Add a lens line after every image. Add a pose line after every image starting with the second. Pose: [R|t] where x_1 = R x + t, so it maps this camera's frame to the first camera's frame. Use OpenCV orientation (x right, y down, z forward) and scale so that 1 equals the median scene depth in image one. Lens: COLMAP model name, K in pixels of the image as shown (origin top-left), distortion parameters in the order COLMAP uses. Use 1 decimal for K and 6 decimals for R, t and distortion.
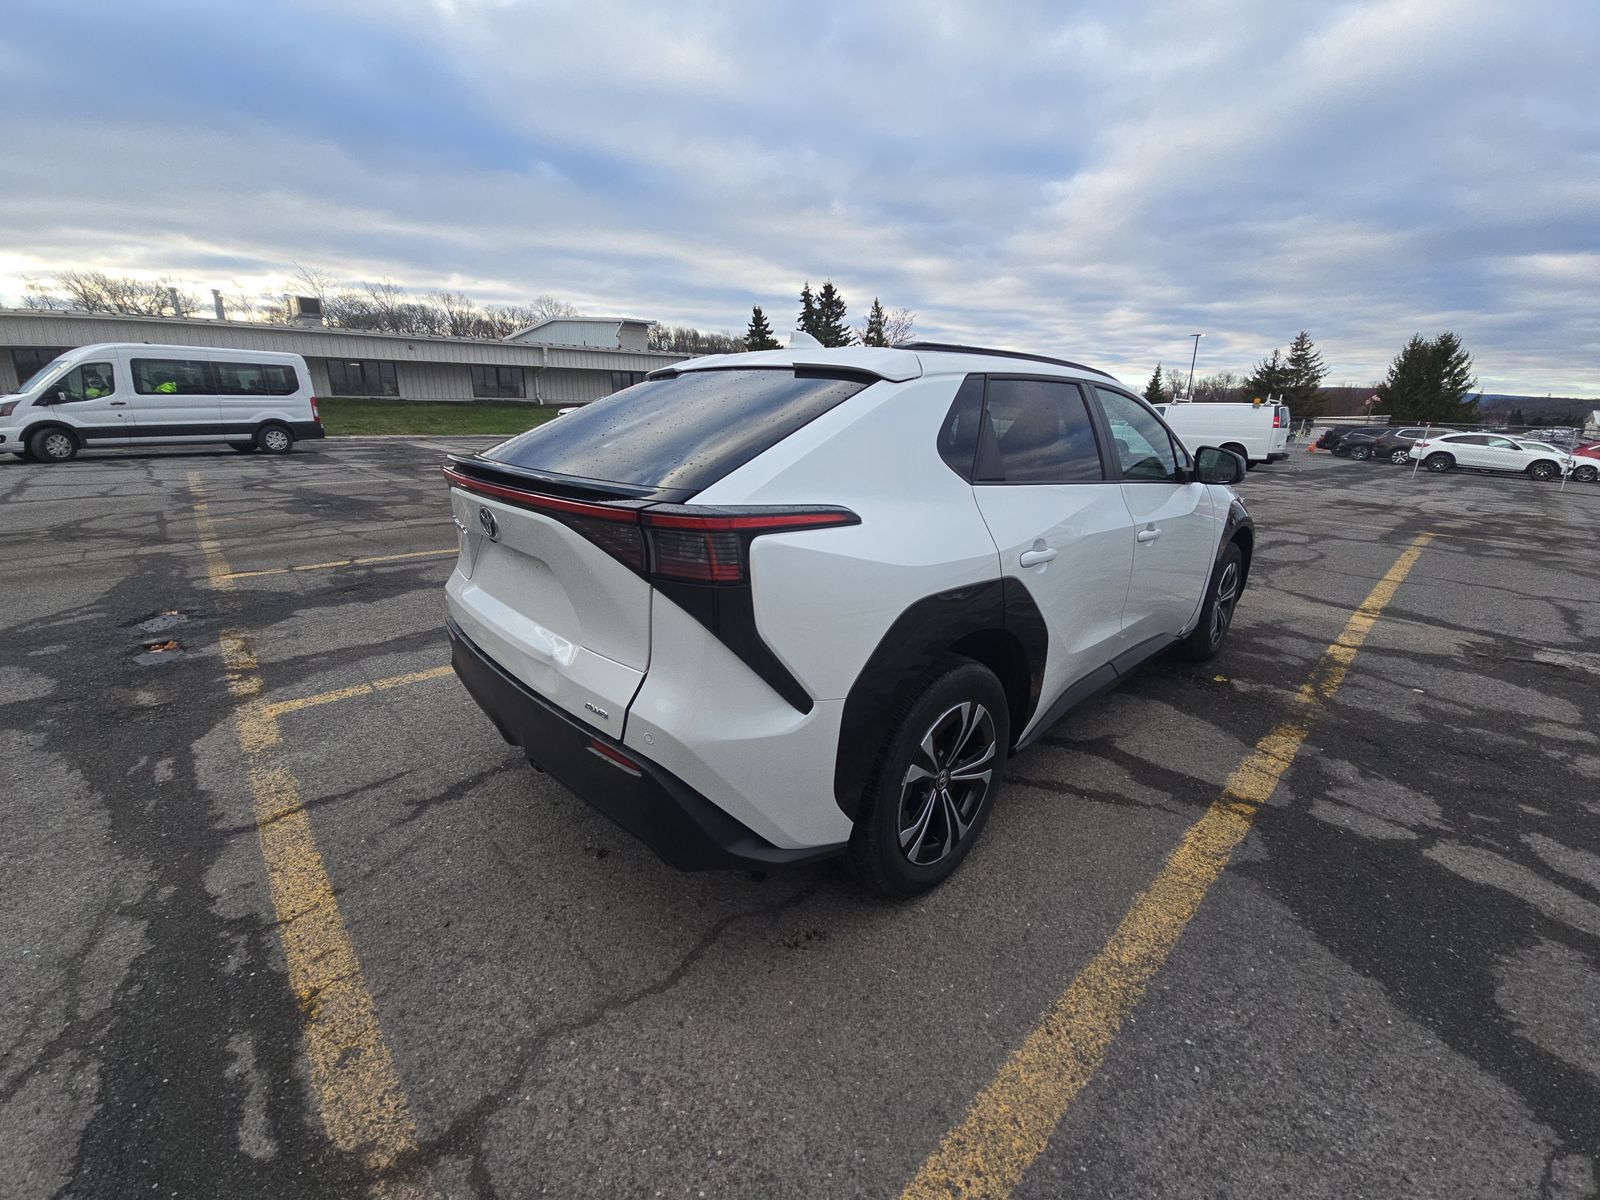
lens RADIAL K [[641.5, 0, 786.8], [0, 641.5, 605.6], [0, 0, 1]] dist [0.008707, -0.007625]
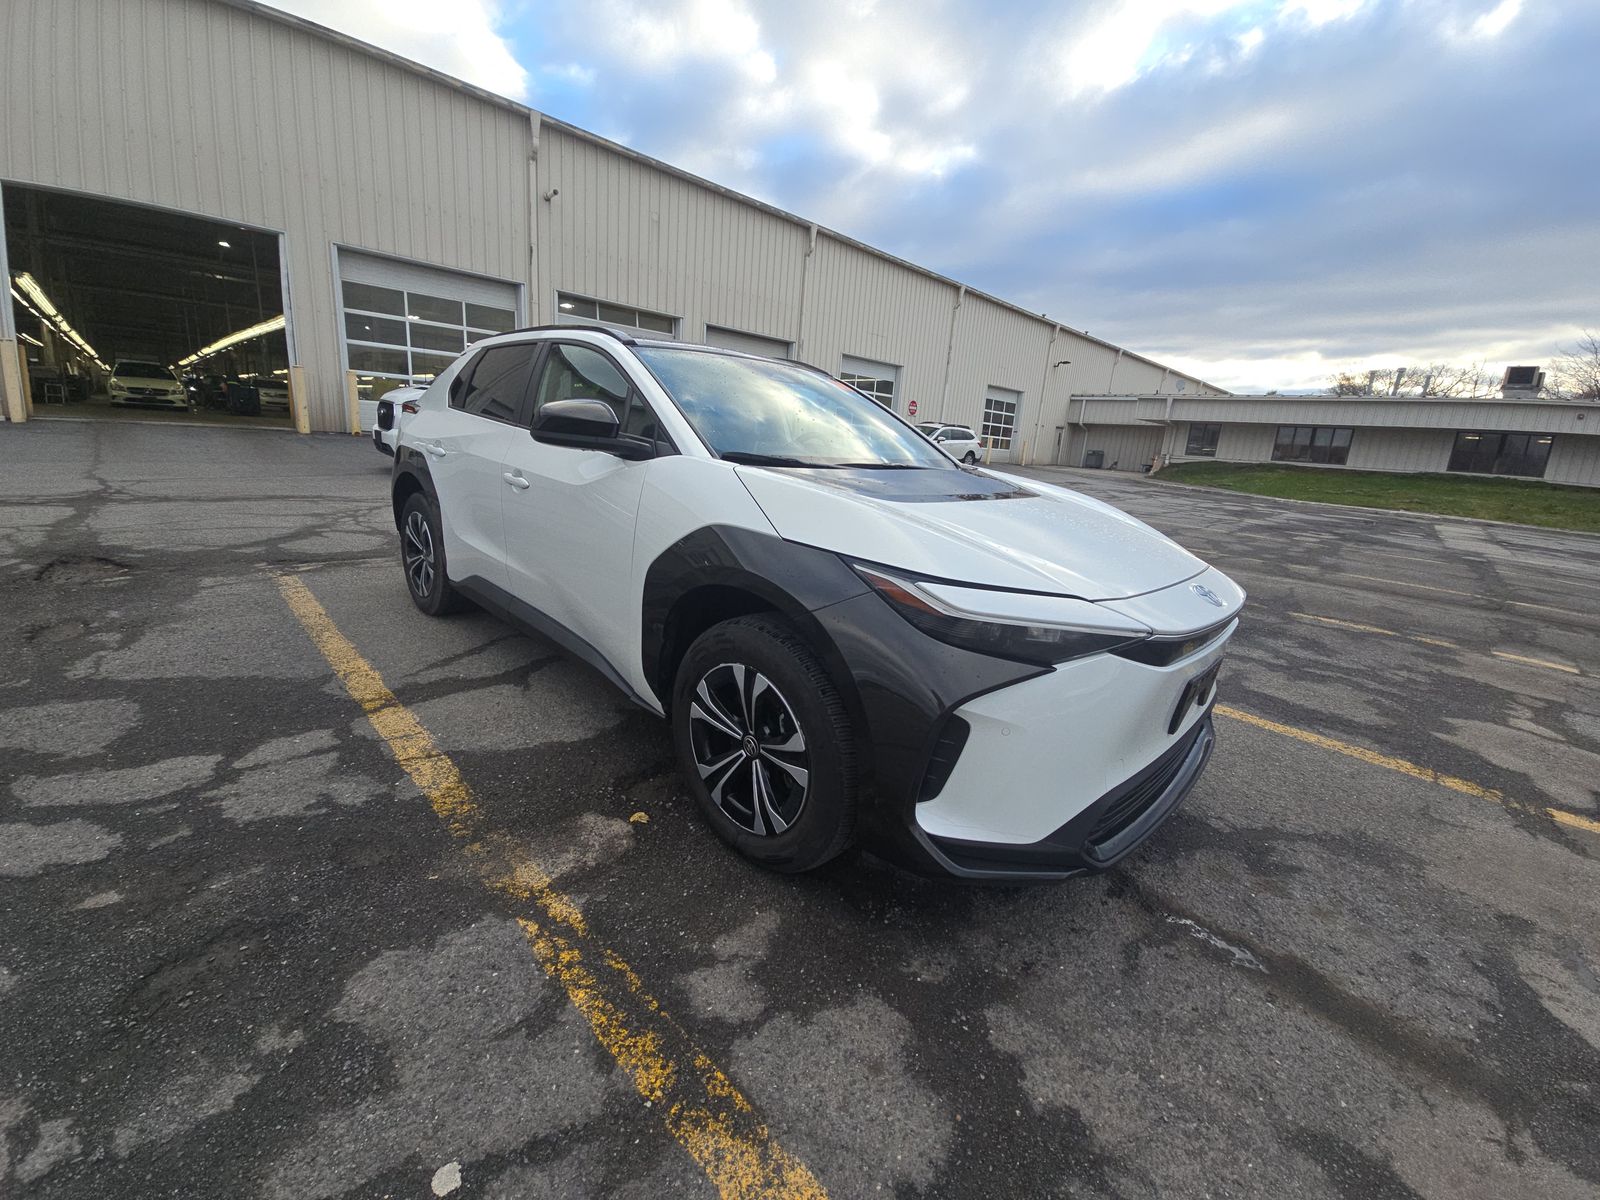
lens RADIAL K [[641.5, 0, 799.2], [0, 641.5, 599.3], [0, 0, 1]] dist [0.008707, -0.007625]
pose [[0.037687, 0.237907, -0.970557, 1.557113], [-0.369786, 0.905620, 0.207631, -0.304970], [0.928352, 0.351073, 0.122105, 1.306496]]
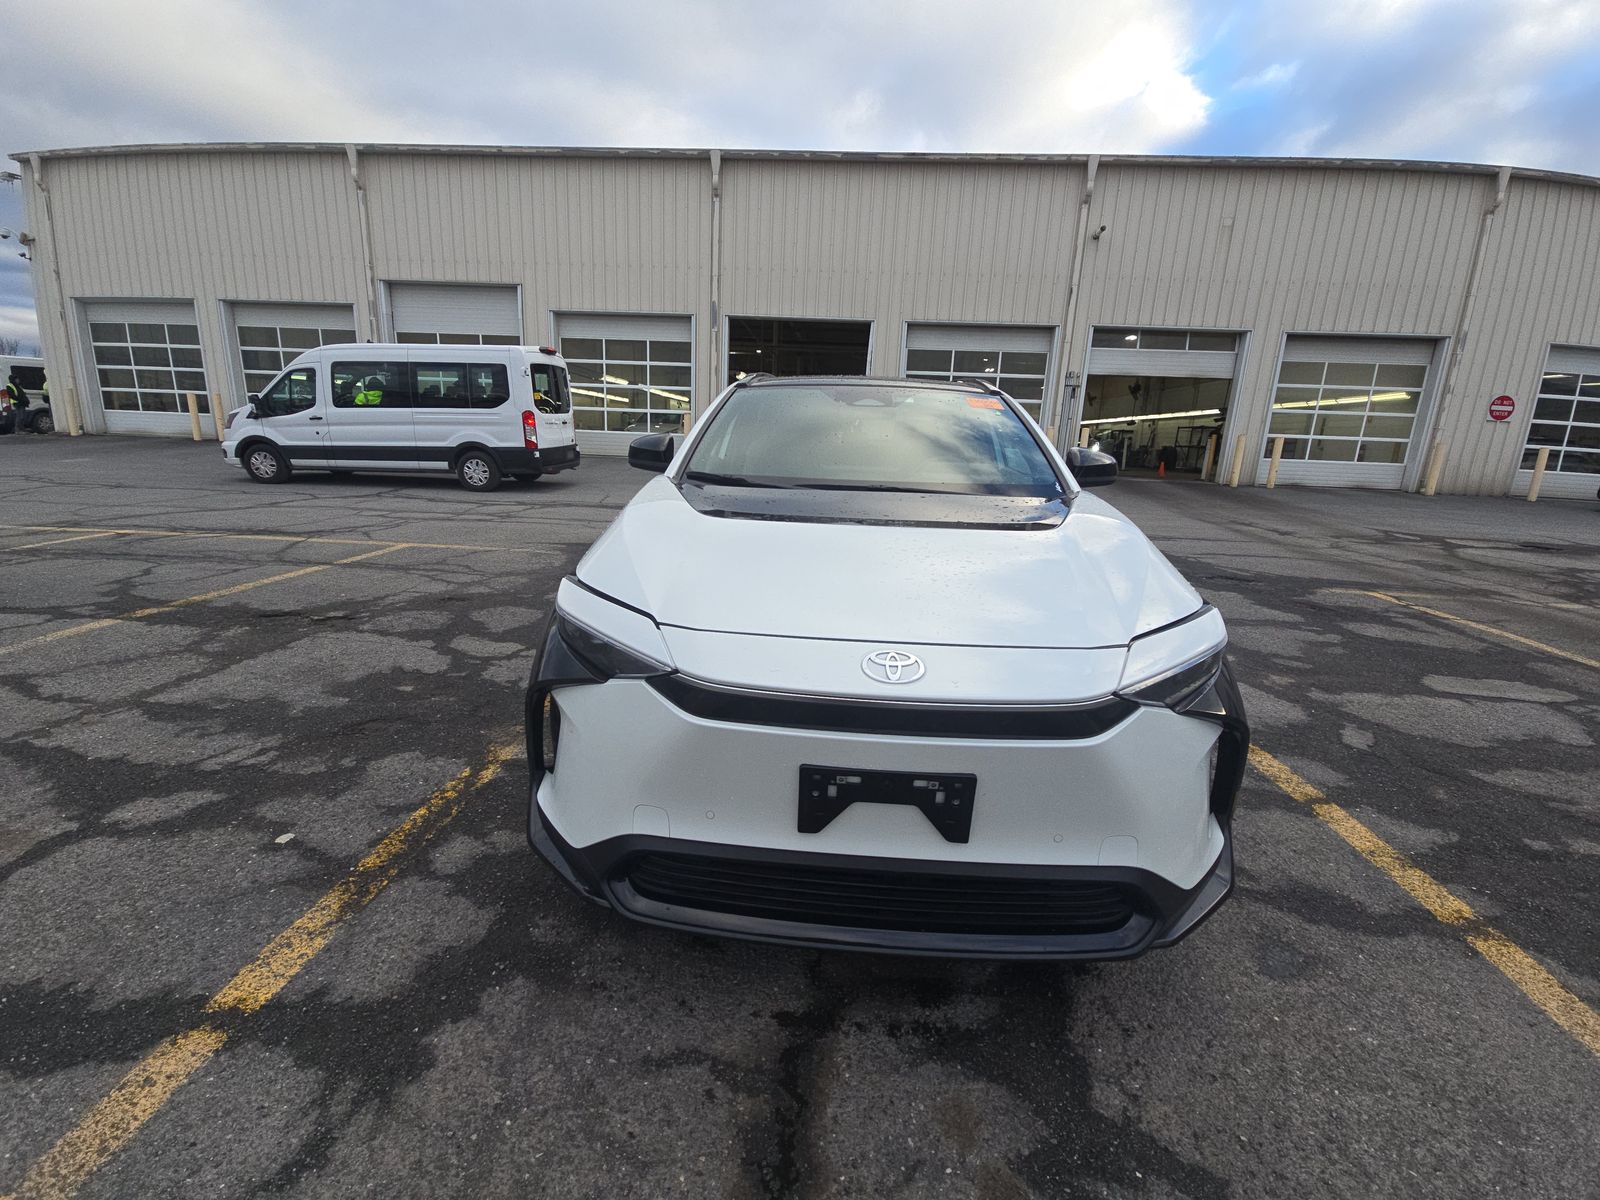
lens RADIAL K [[641.5, 0, 800.7], [0, 641.5, 598.5], [0, 0, 1]] dist [0.008707, -0.007625]
pose [[-0.727591, 0.125931, -0.674354, 1.289541], [-0.253817, 0.863832, 0.435169, -0.546595], [0.637329, 0.487787, -0.596553, 1.969897]]
